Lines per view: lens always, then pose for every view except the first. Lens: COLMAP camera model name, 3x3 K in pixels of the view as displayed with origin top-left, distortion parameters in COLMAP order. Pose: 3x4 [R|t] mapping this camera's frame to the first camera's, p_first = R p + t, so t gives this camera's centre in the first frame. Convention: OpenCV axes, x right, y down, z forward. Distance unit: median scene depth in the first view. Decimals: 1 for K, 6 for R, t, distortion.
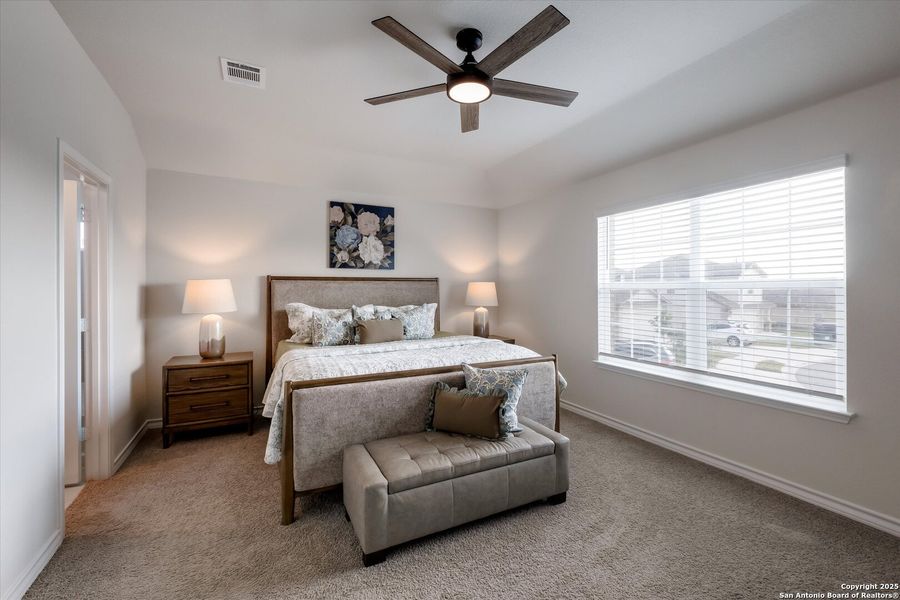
lens RADIAL K [[385.5, 0, 450.2], [0, 385.5, 292.1], [0, 0, 1]] dist [0.003547, -0.000216]
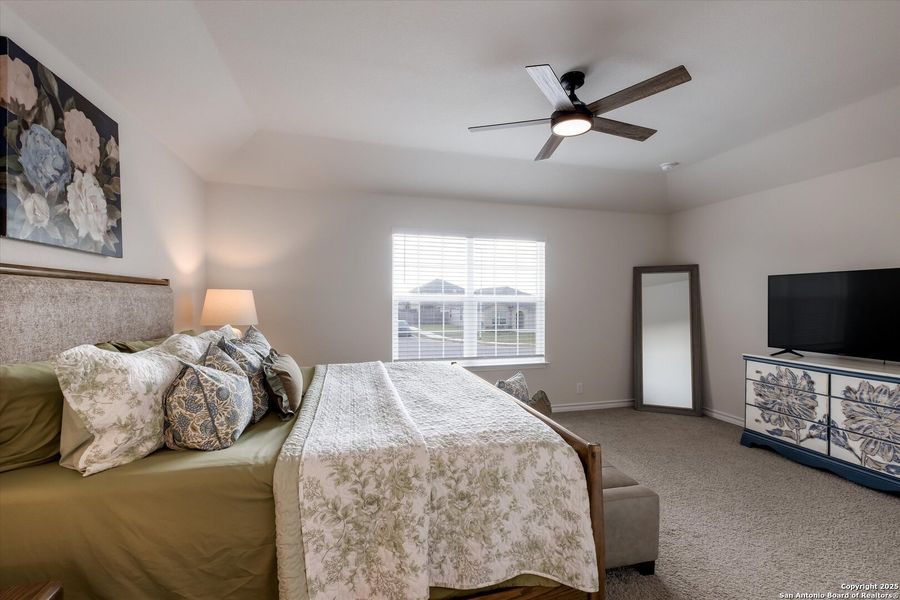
lens RADIAL K [[382.4, 0, 450.0], [0, 382.4, 300.0], [0, 0, 1]] dist [0.000757, -0.000449]
pose [[0.210847, 0.001002, 0.977518, -0.537094], [-0.001789, 0.999998, -0.000639, -0.008292], [-0.977517, -0.001614, 0.210849, 0.538663]]
